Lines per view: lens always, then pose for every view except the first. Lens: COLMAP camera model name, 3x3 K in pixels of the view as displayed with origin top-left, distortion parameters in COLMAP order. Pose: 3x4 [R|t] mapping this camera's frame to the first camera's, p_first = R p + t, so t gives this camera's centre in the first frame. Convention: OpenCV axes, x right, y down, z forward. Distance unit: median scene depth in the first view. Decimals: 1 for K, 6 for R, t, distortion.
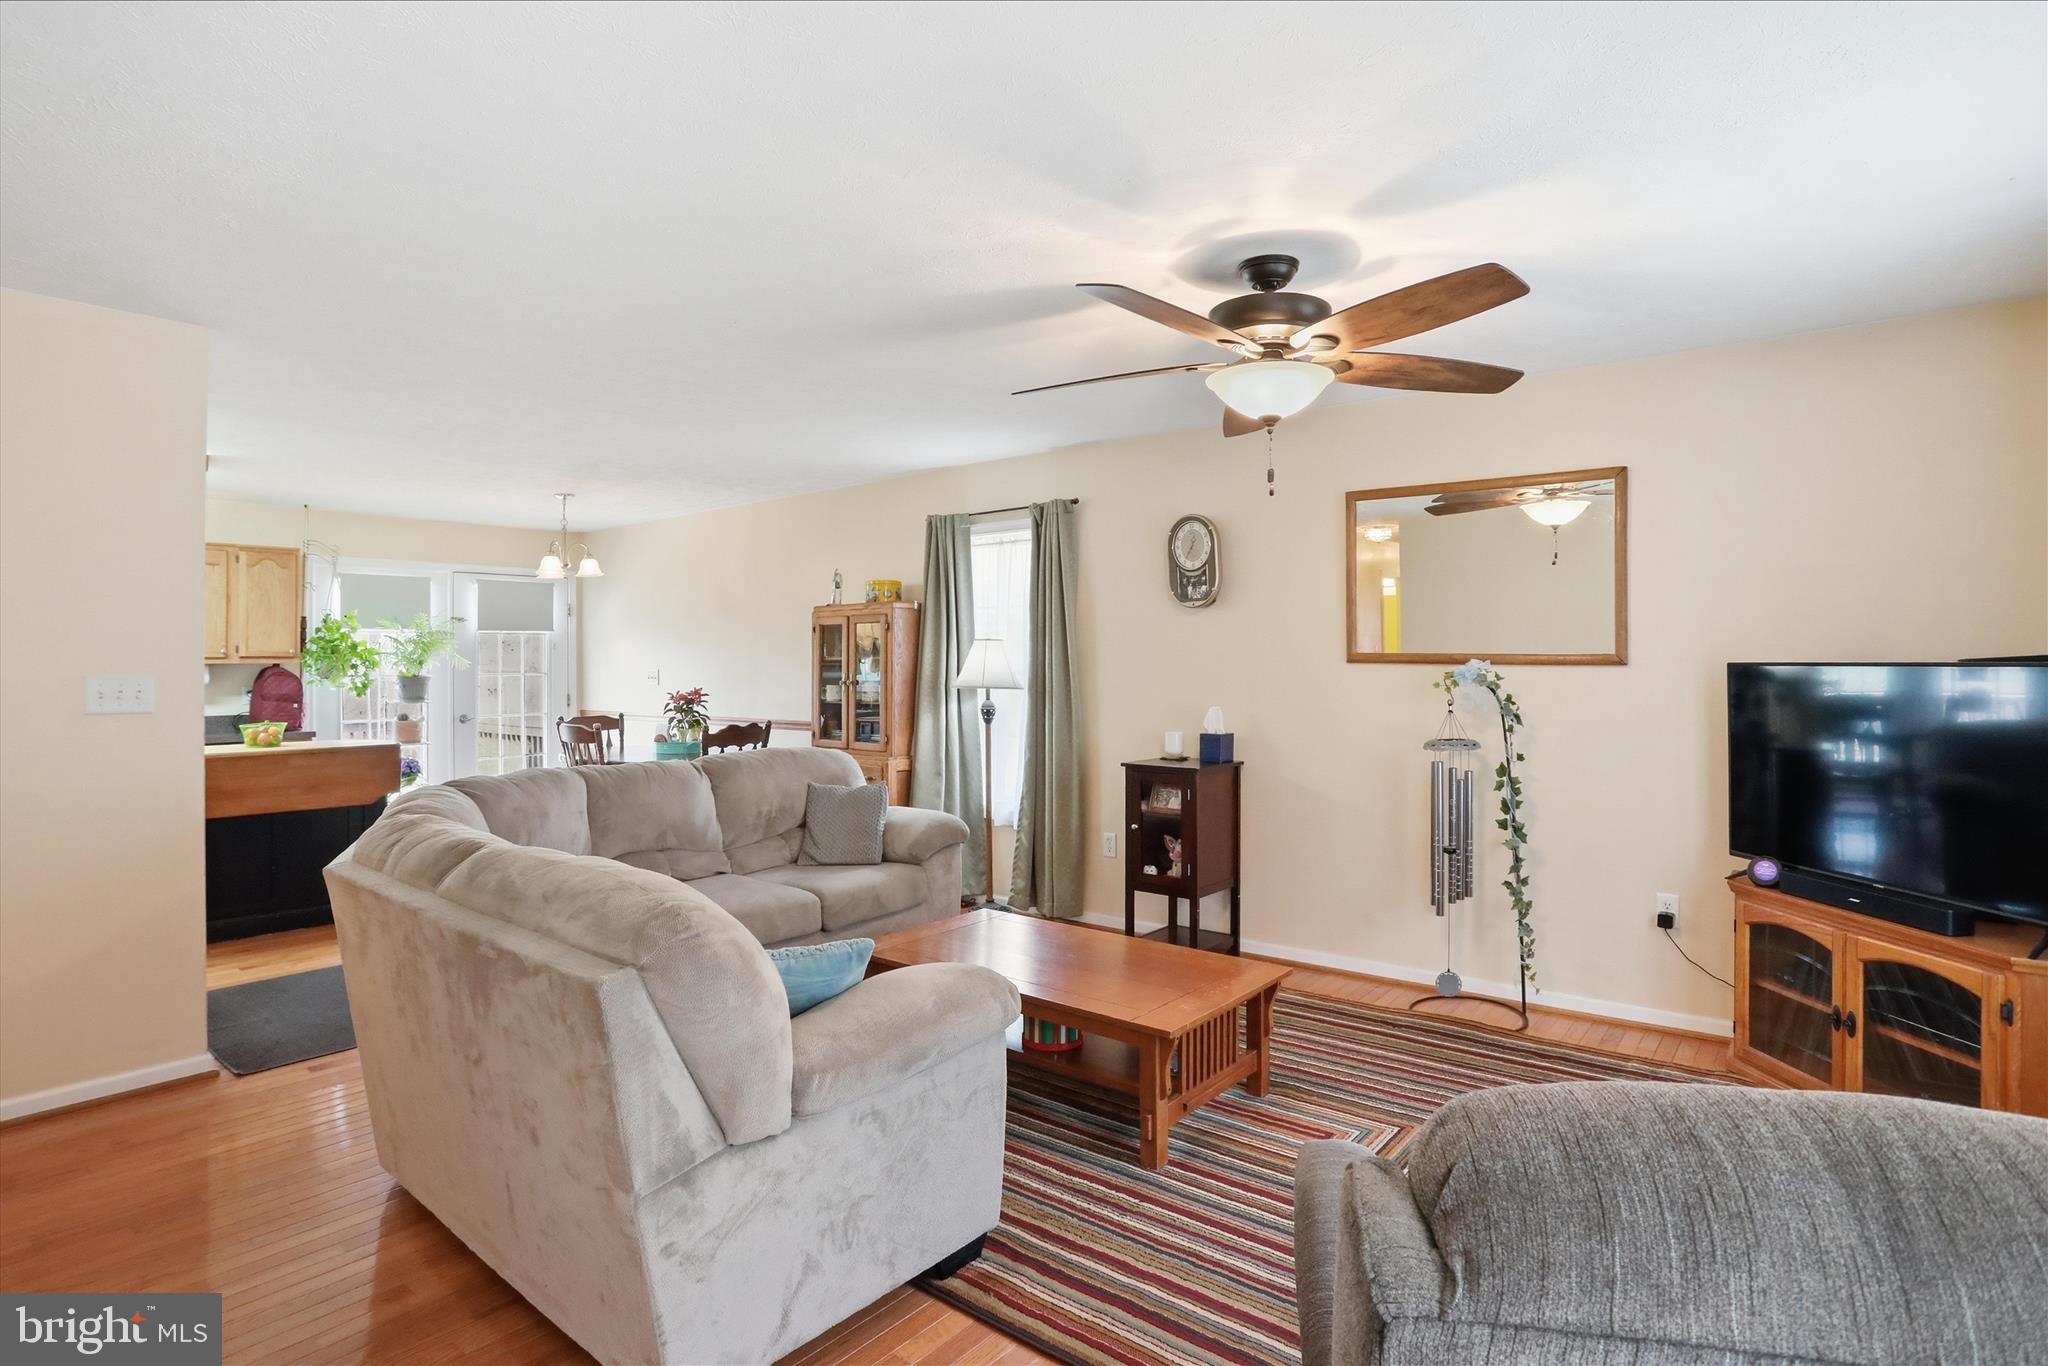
lens RADIAL K [[1051.9, 0, 1034.0], [0, 1051.9, 663.0], [0, 0, 1]] dist [-0.082941, 0.042241]
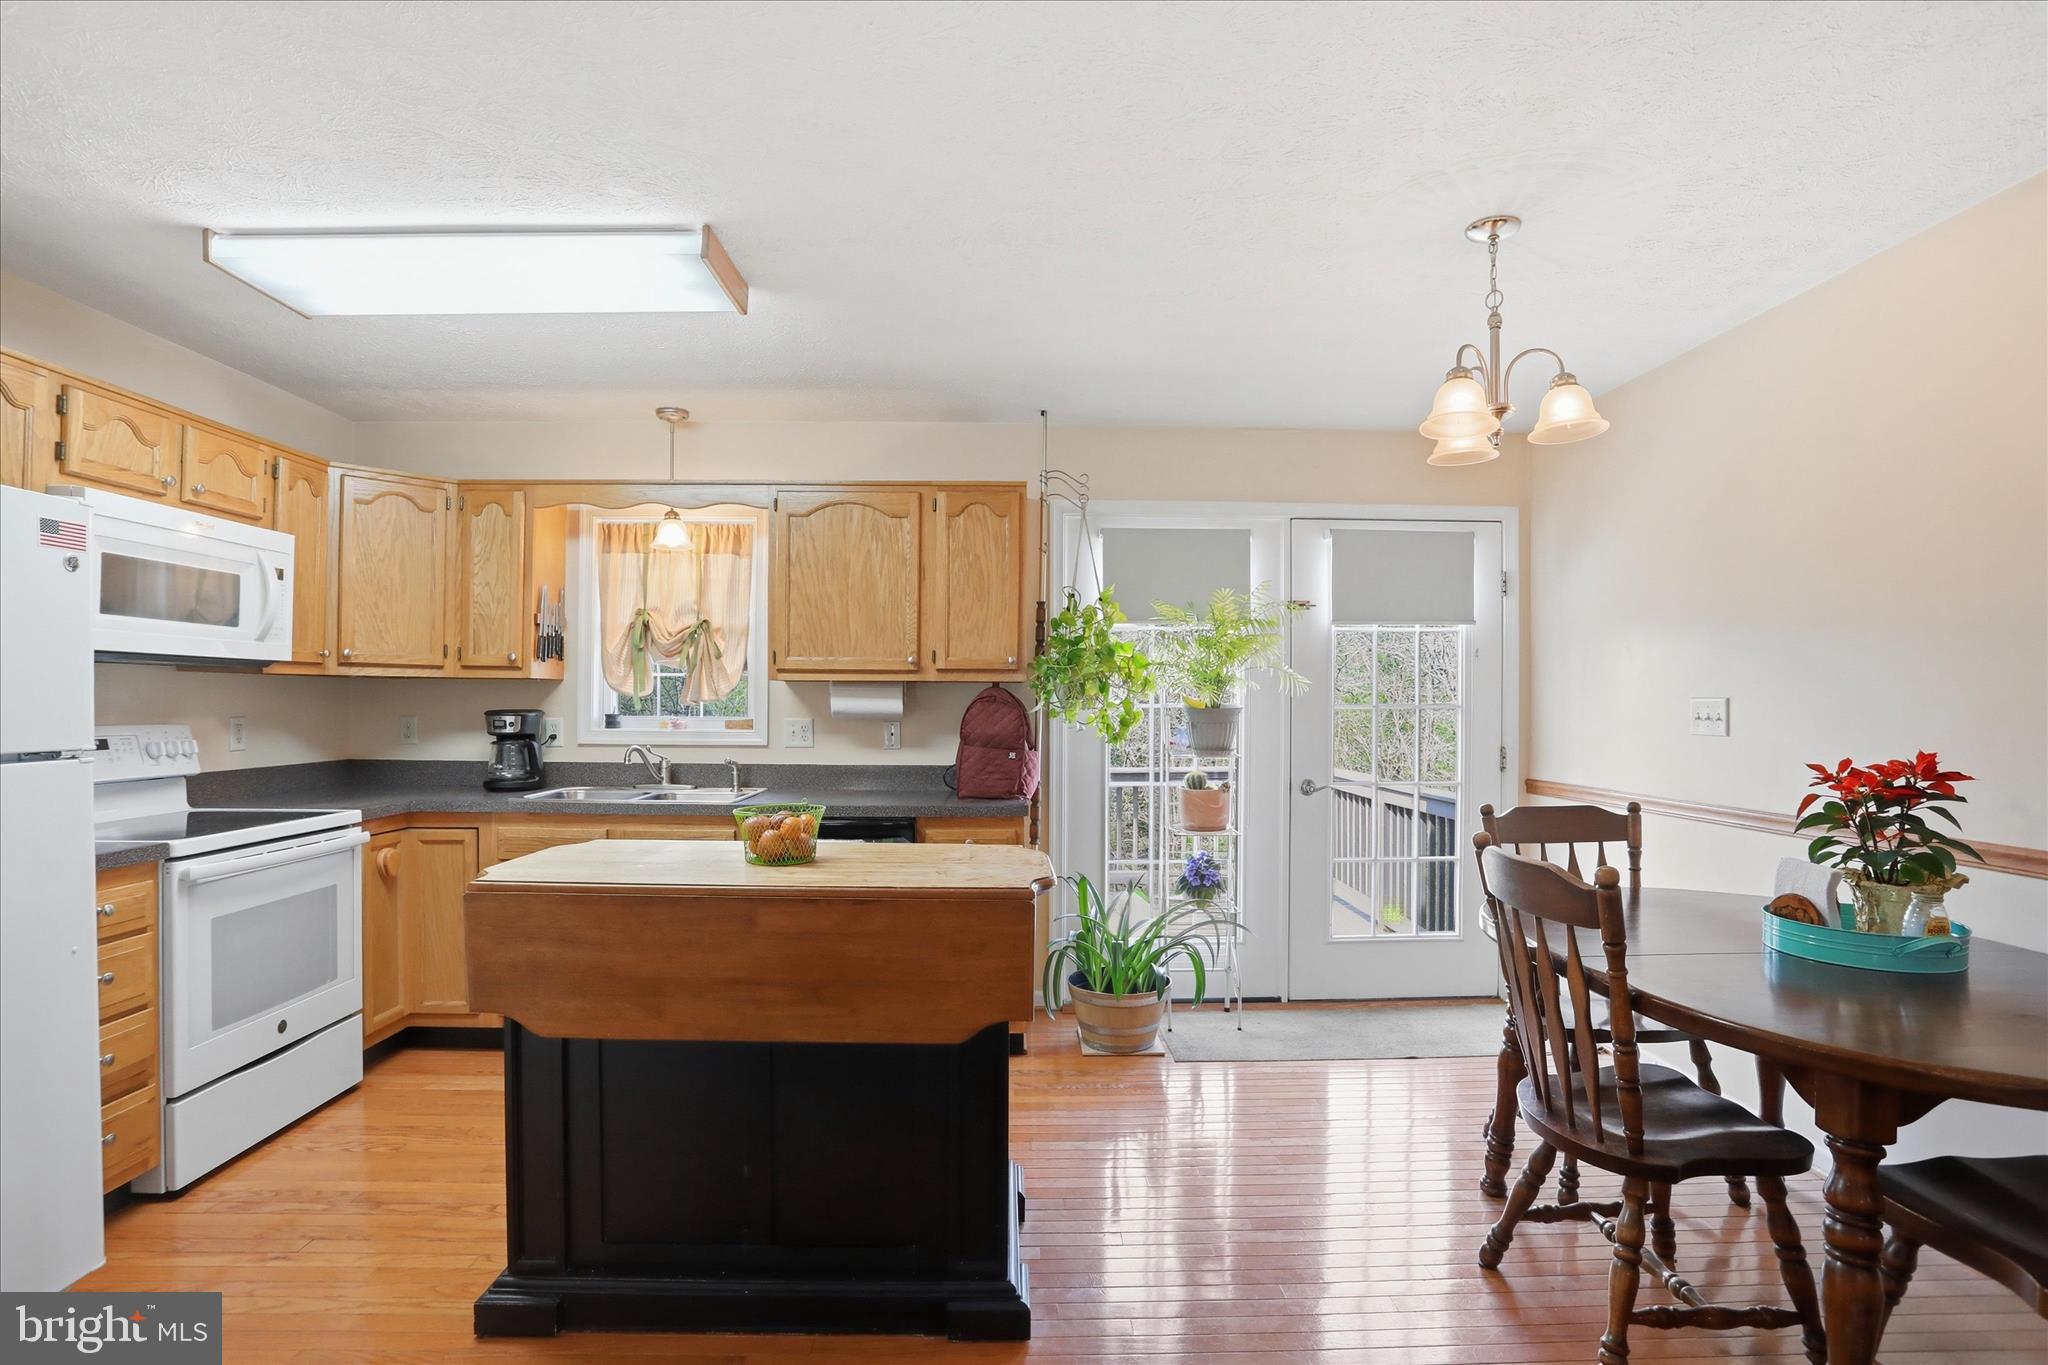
lens RADIAL K [[1011.8, 0, 1023.4], [0, 1011.8, 703.6], [0, 0, 1]] dist [-0.081652, 0.036176]
pose [[0.647473, 0.007034, -0.762056, -0.412490], [-0.007747, 0.999966, 0.002647, 0.015959], [0.762049, 0.004190, 0.647505, 0.903286]]
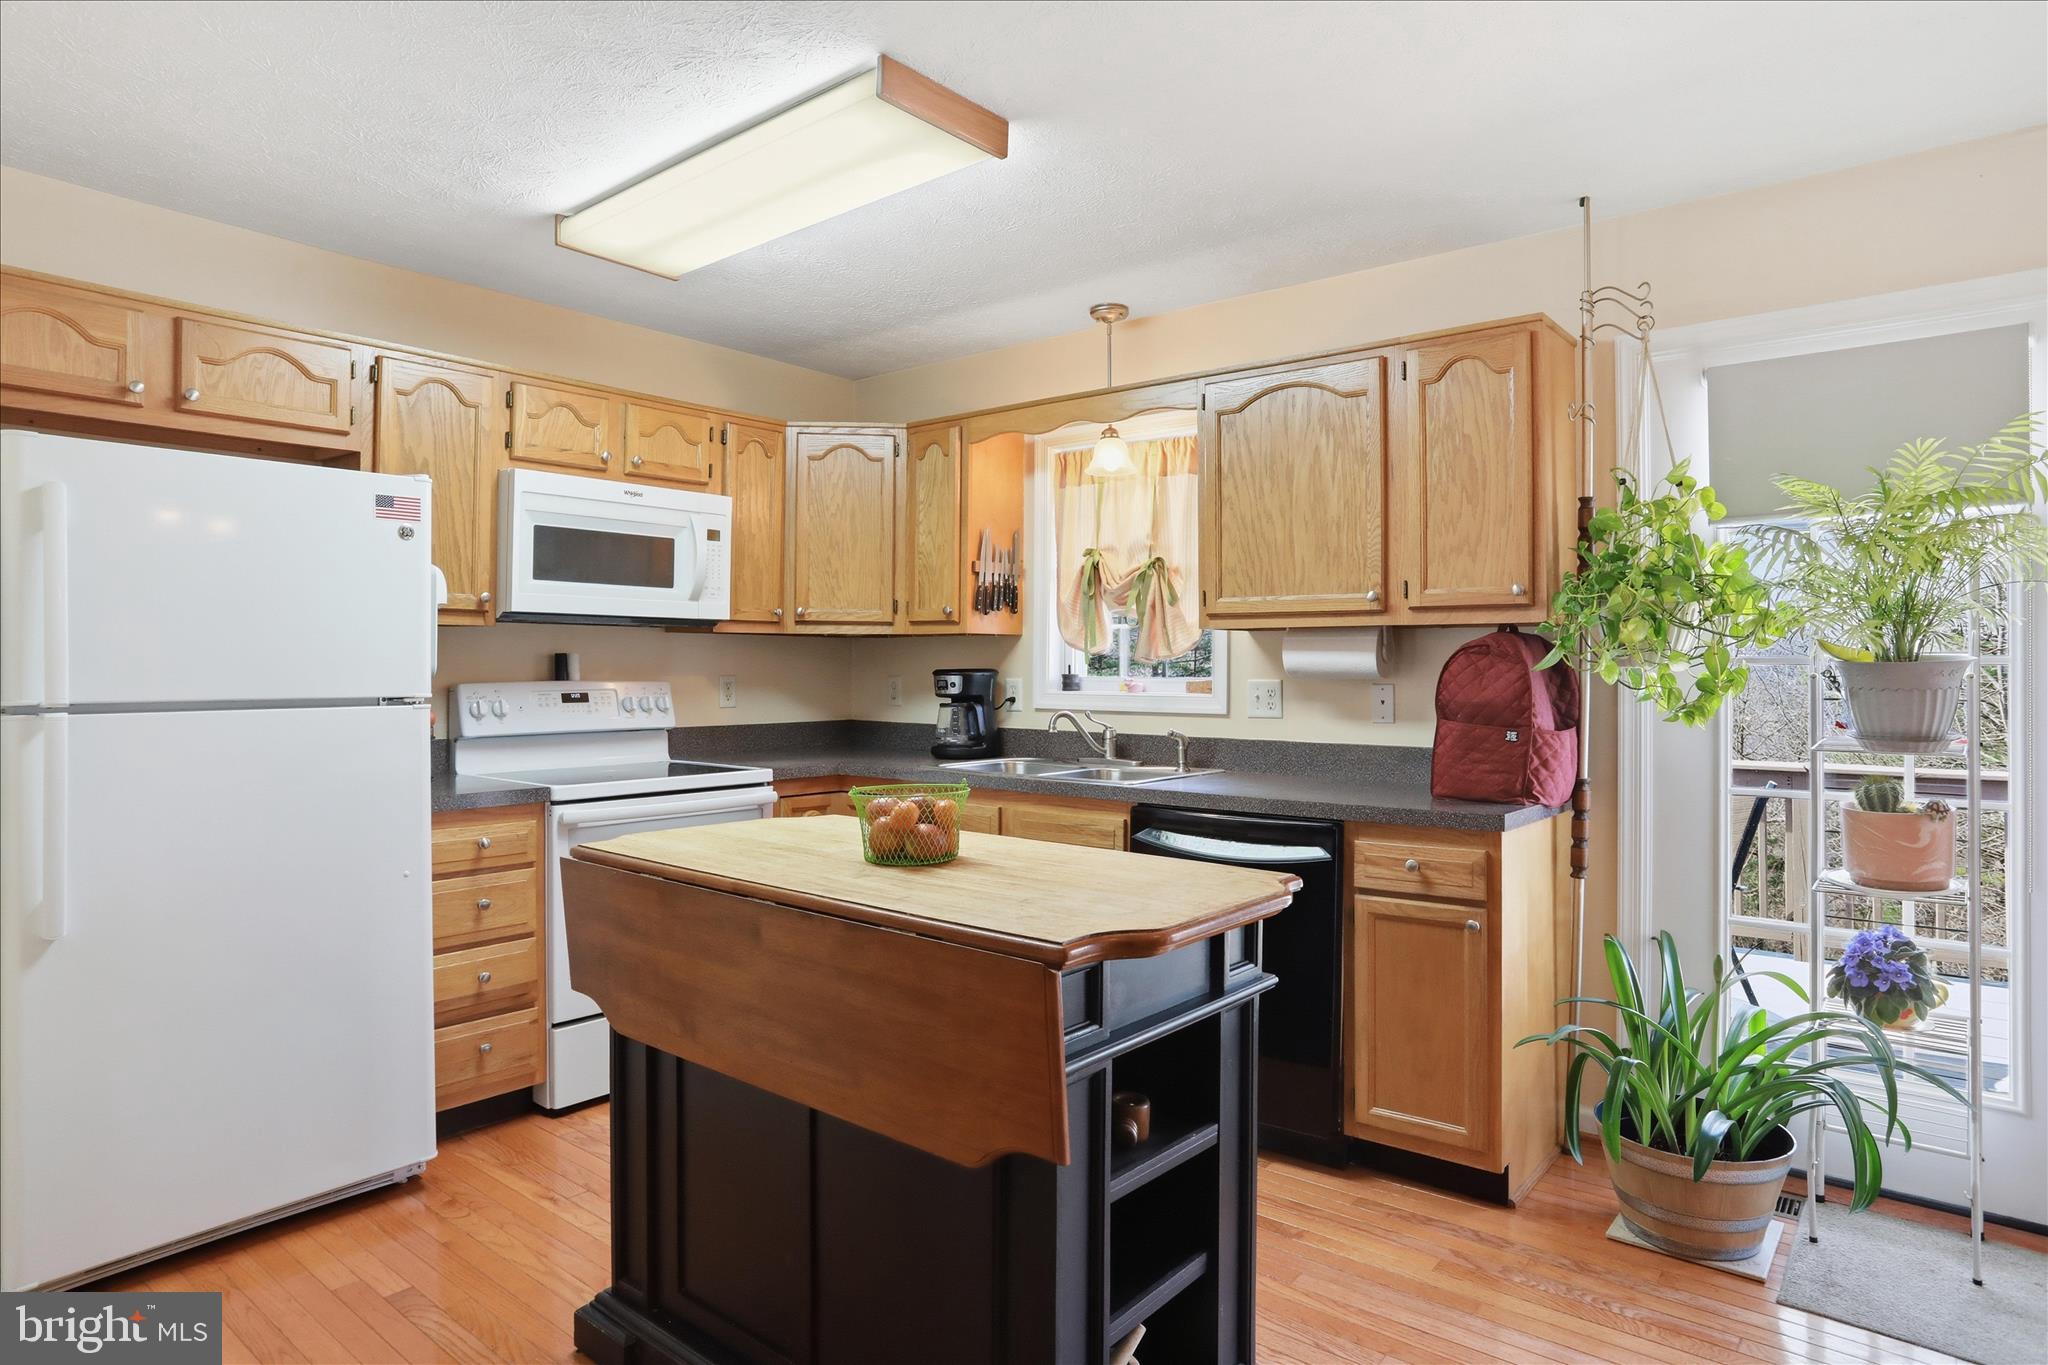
lens RADIAL K [[1165.6, 0, 1018.1], [0, 1165.6, 658.1], [0, 0, 1]] dist [-0.055195, 0.000316]
pose [[-0.005778, -0.005266, -0.999969, -0.435902], [-0.003999, 0.999978, -0.005243, 0.022888], [0.999975, 0.003968, -0.005799, 1.163596]]
